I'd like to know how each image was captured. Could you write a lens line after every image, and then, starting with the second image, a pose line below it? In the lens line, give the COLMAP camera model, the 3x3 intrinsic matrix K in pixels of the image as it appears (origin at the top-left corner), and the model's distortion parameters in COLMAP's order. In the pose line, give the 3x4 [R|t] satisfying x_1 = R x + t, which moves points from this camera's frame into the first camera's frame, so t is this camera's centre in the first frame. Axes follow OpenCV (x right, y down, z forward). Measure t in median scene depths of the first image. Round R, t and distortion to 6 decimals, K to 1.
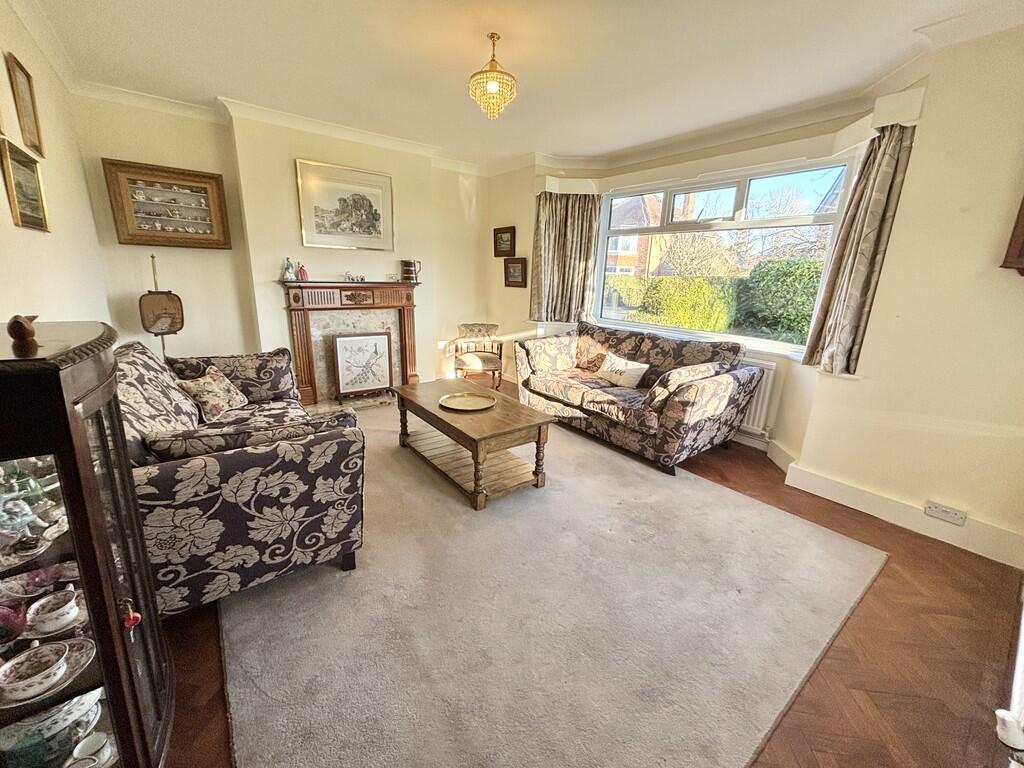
lens RADIAL K [[411.6, 0, 511.9], [0, 411.6, 377.4], [0, 0, 1]] dist [-0.000547, 0.000748]
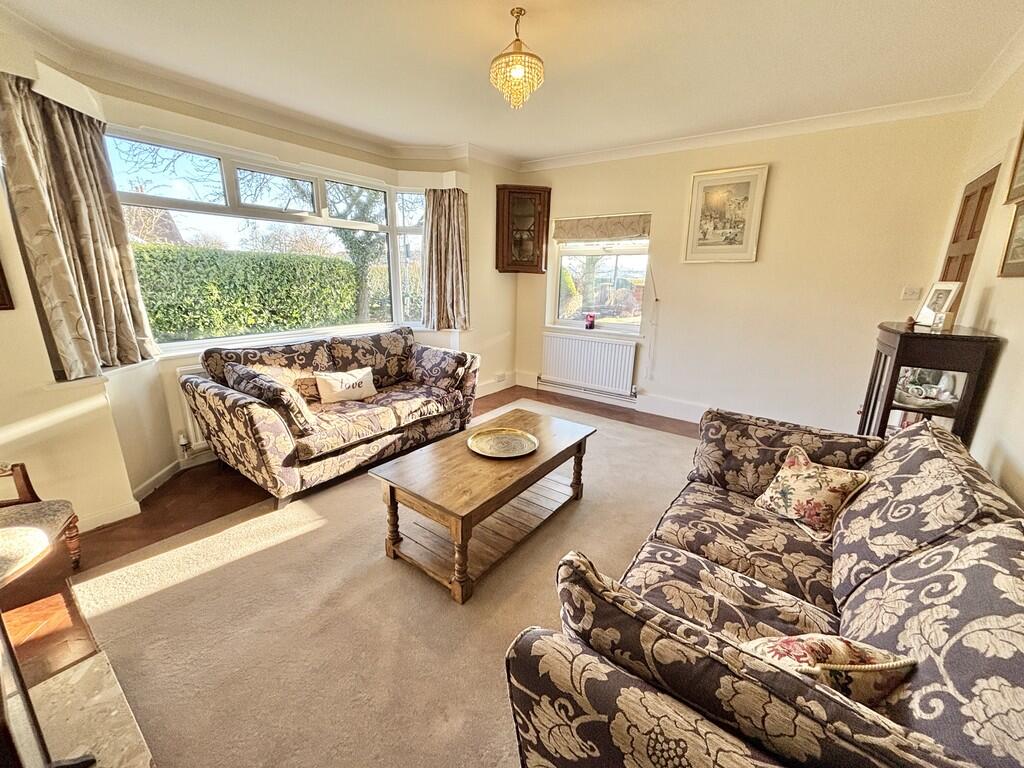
lens RADIAL K [[411.6, 0, 510.1], [0, 411.6, 383.0], [0, 0, 1]] dist [-0.000547, 0.000748]
pose [[-0.284535, -0.280532, 0.916702, -0.668798], [0.205756, 0.916072, 0.344204, -0.264835], [-0.936325, 0.286555, -0.202933, 0.903479]]
